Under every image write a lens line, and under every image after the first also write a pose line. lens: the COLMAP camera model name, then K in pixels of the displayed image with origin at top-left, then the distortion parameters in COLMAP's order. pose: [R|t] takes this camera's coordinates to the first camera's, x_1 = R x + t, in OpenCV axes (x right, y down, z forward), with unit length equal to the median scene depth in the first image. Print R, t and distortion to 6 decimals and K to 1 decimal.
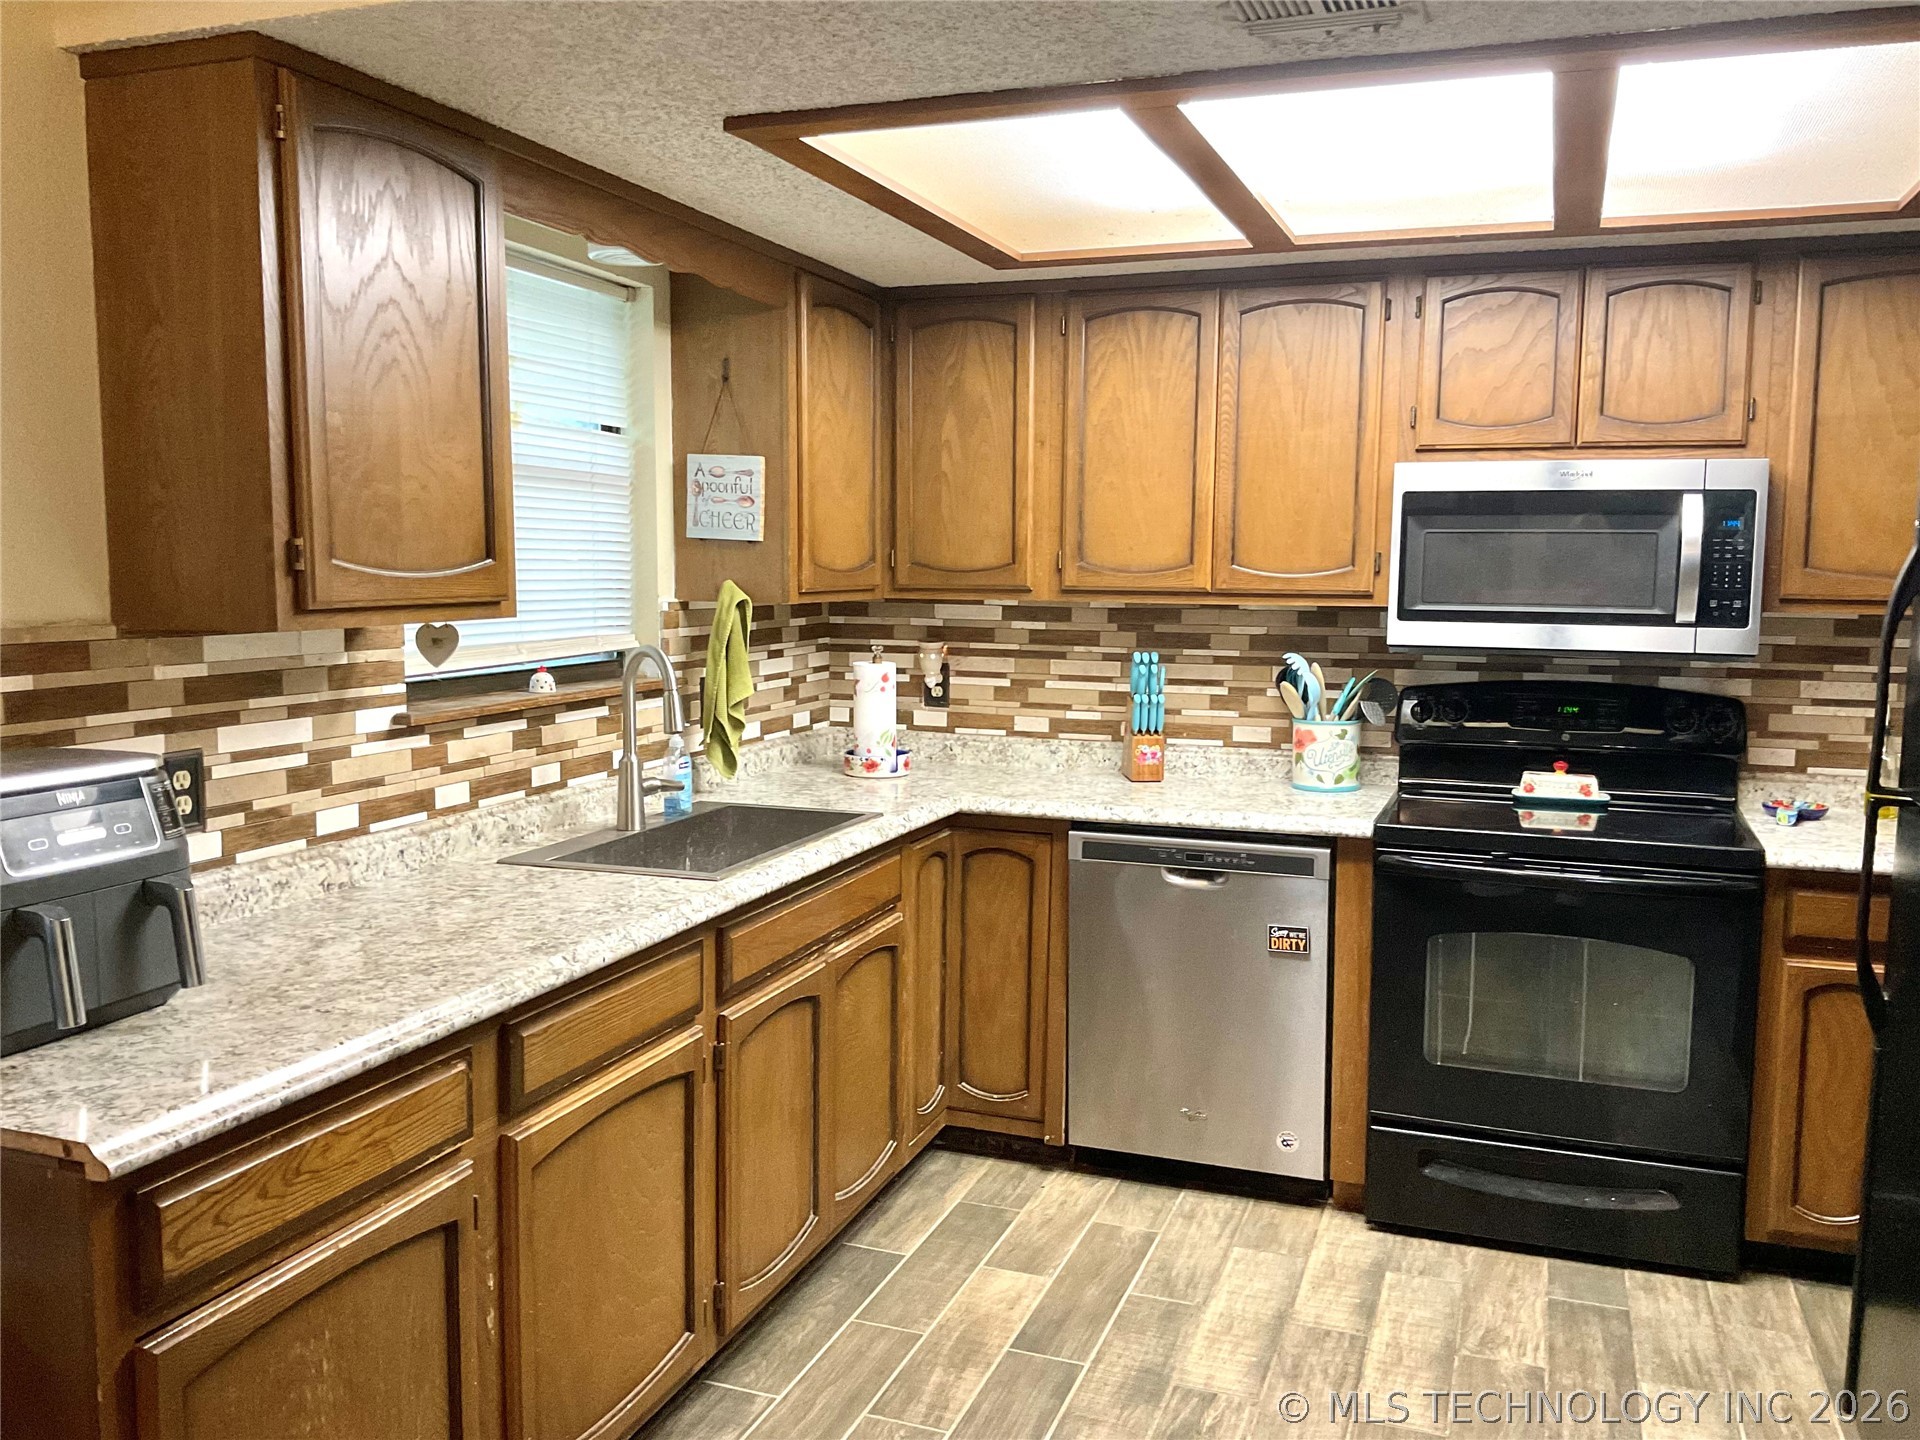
lens RADIAL K [[1587.0, 0, 950.8], [0, 1587.0, 714.9], [0, 0, 1]] dist [0.103380, -0.177571]
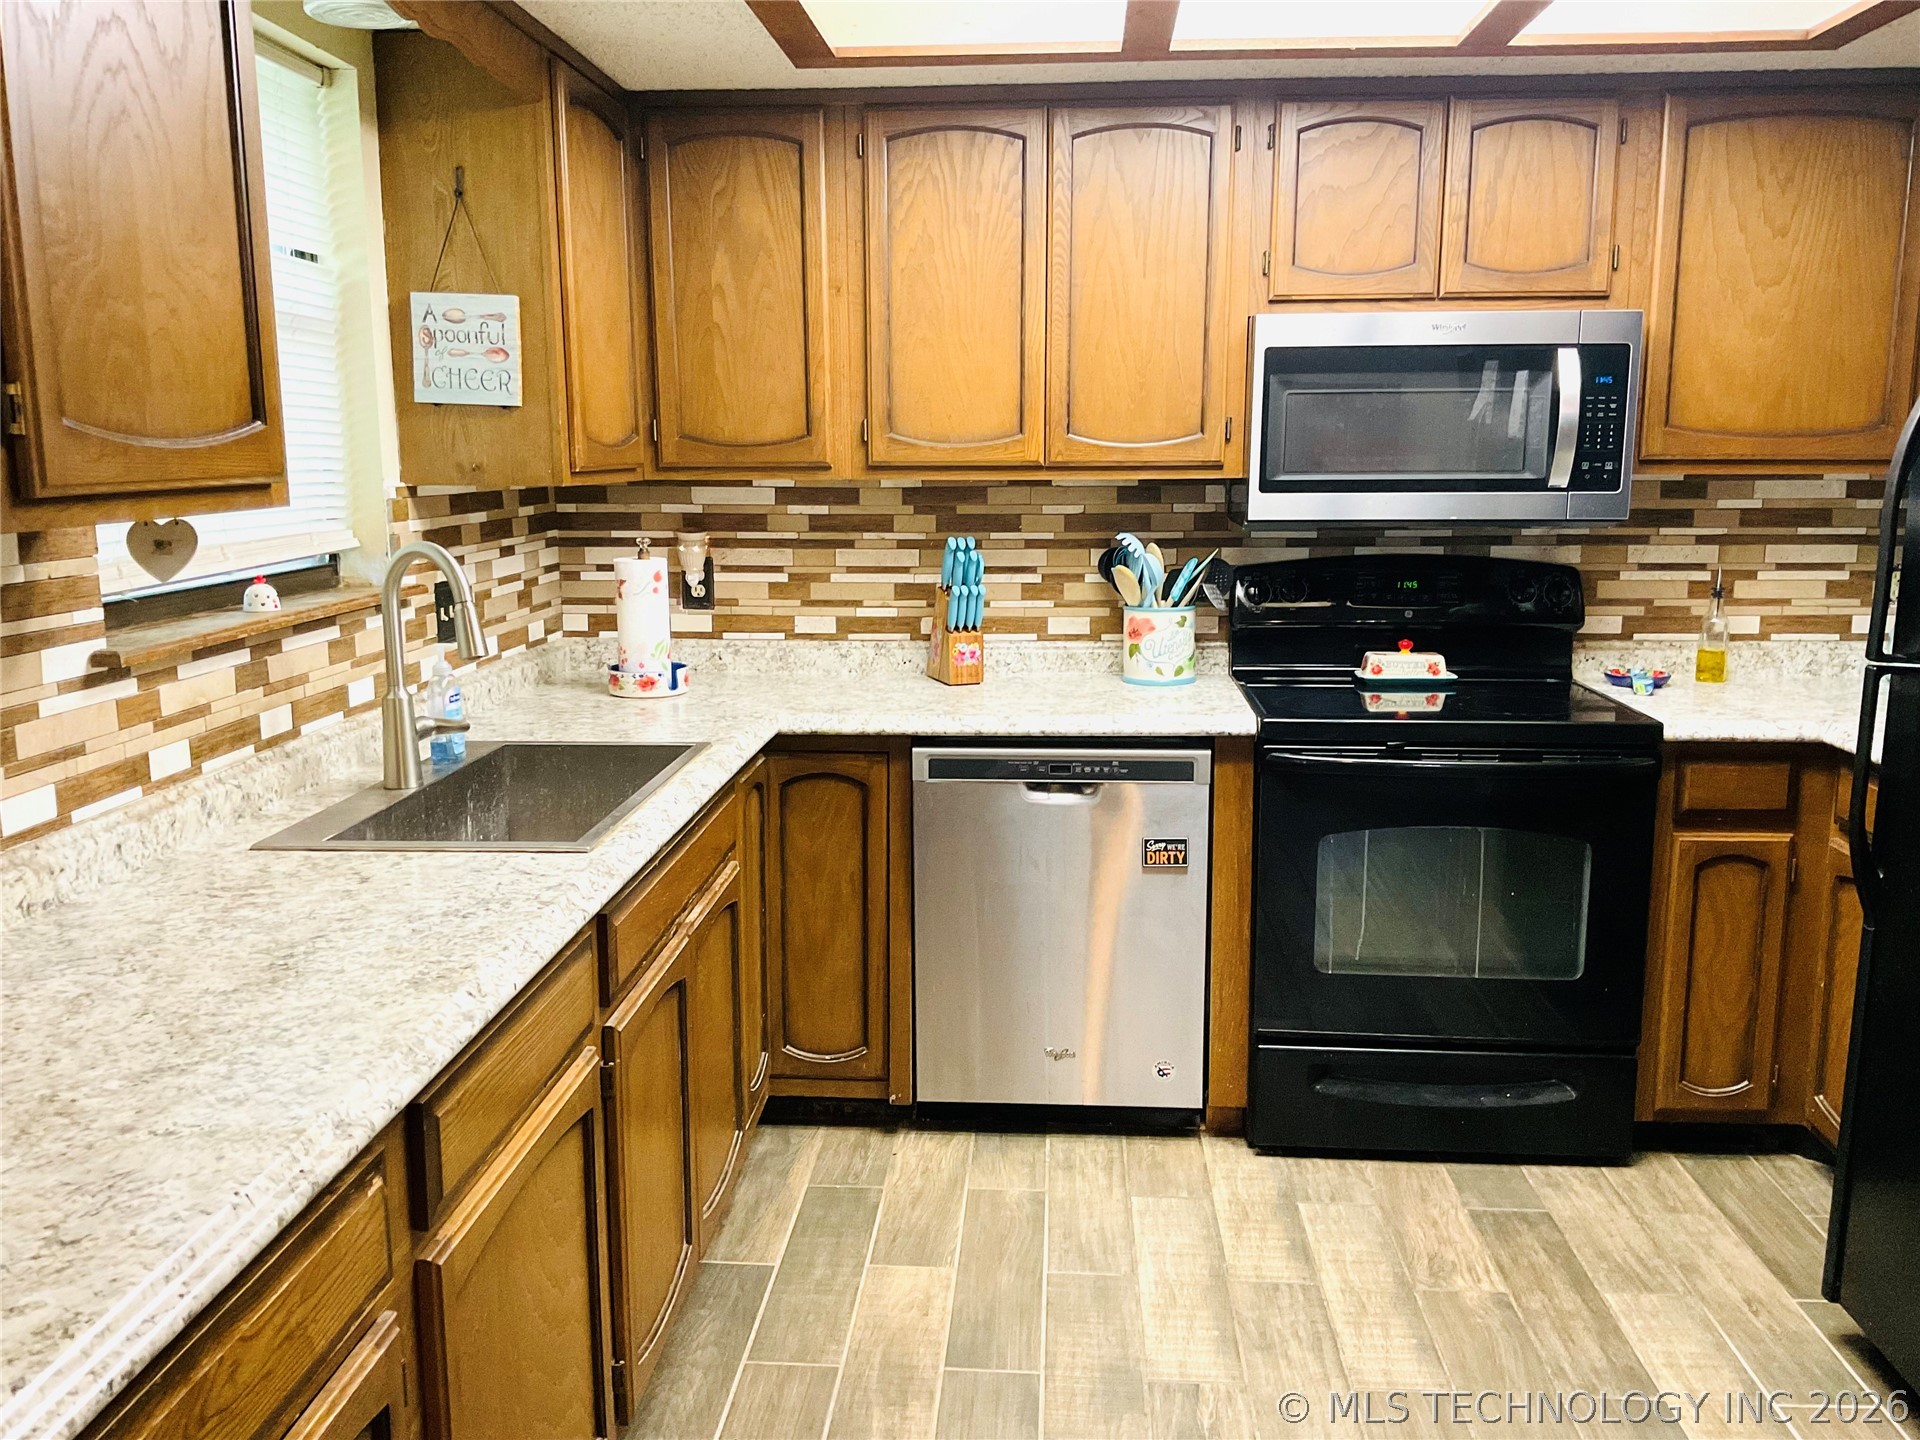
lens RADIAL K [[1587.0, 0, 953.3], [0, 1587.0, 719.1], [0, 0, 1]] dist [0.103380, -0.177571]
pose [[0.960116, -0.059652, 0.273164, -0.144469], [0.039946, 0.996219, 0.077146, -0.008281], [-0.276734, -0.063157, 0.958869, 0.179243]]
